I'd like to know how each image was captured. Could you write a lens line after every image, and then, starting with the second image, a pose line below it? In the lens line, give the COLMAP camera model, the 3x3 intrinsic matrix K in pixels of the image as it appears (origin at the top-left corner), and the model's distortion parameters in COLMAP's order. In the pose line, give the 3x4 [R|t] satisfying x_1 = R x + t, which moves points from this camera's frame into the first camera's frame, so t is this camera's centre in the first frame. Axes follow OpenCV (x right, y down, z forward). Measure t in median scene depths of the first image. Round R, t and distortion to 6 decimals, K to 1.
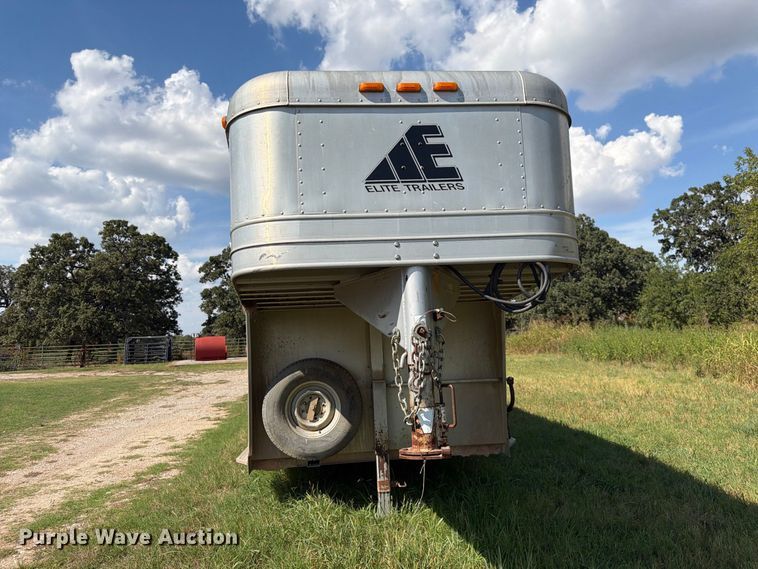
lens RADIAL K [[540.7, 0, 380.4], [0, 540.7, 291.5], [0, 0, 1]] dist [0.031306, -0.043937]
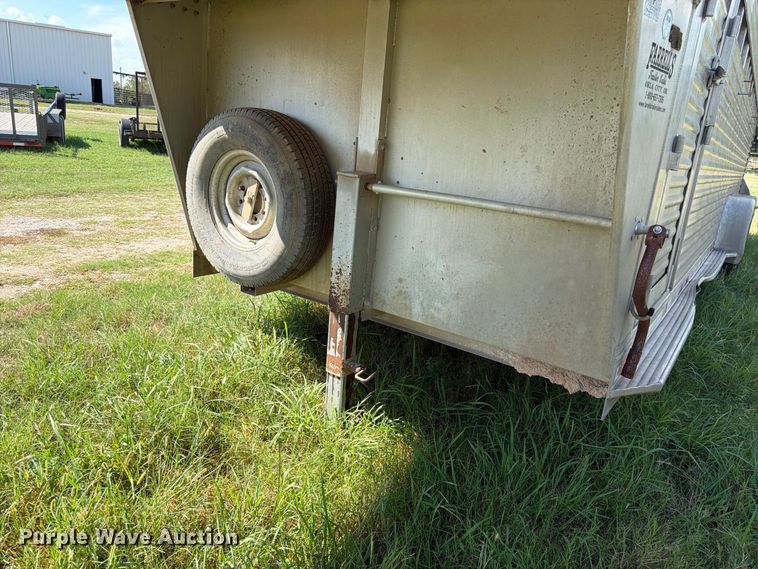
lens RADIAL K [[540.7, 0, 380.4], [0, 540.7, 291.5], [0, 0, 1]] dist [0.031306, -0.043937]
pose [[0.754822, 0.297441, -0.584613, 0.204270], [-0.066803, 0.921500, 0.382591, 0.047674], [0.652519, -0.249734, 0.715438, 0.399641]]
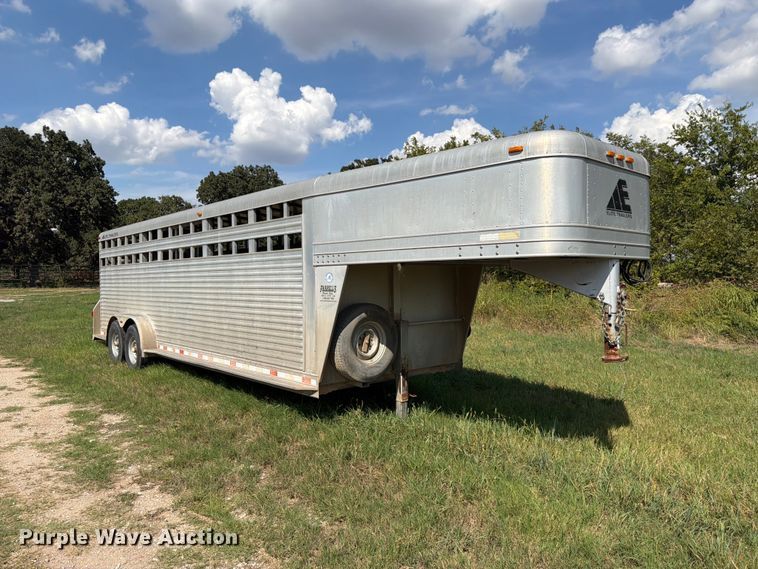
lens RADIAL K [[540.7, 0, 380.4], [0, 540.7, 291.5], [0, 0, 1]] dist [0.031306, -0.043937]
pose [[0.799141, 0.030425, 0.600374, -0.517684], [-0.094330, 0.992693, 0.075254, 0.000894], [-0.593697, -0.116772, 0.796171, -0.002012]]
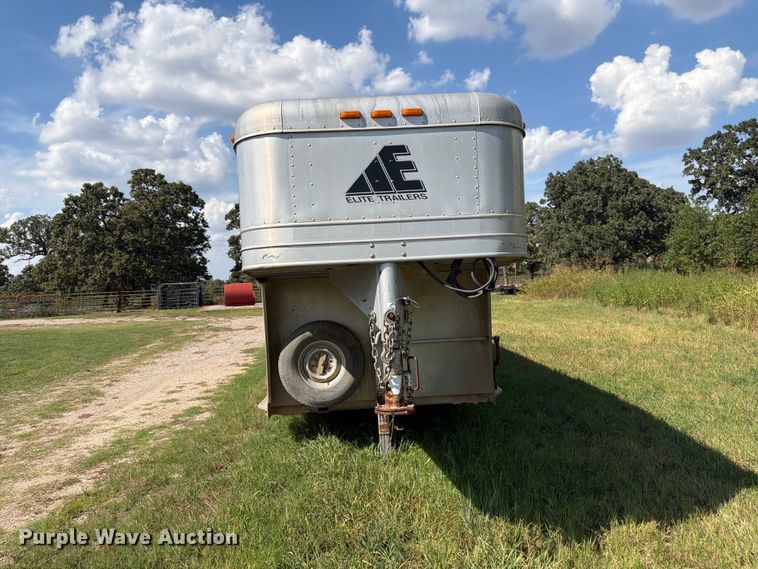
lens RADIAL K [[536.7, 0, 379.0], [0, 536.7, 284.5], [0, 0, 1]] dist [0.057146, -0.096774]
pose [[0.998786, -0.004819, -0.049027, 0.032739], [0.009319, 0.995717, 0.091984, -0.034086], [0.048373, -0.092329, 0.994553, -0.071437]]
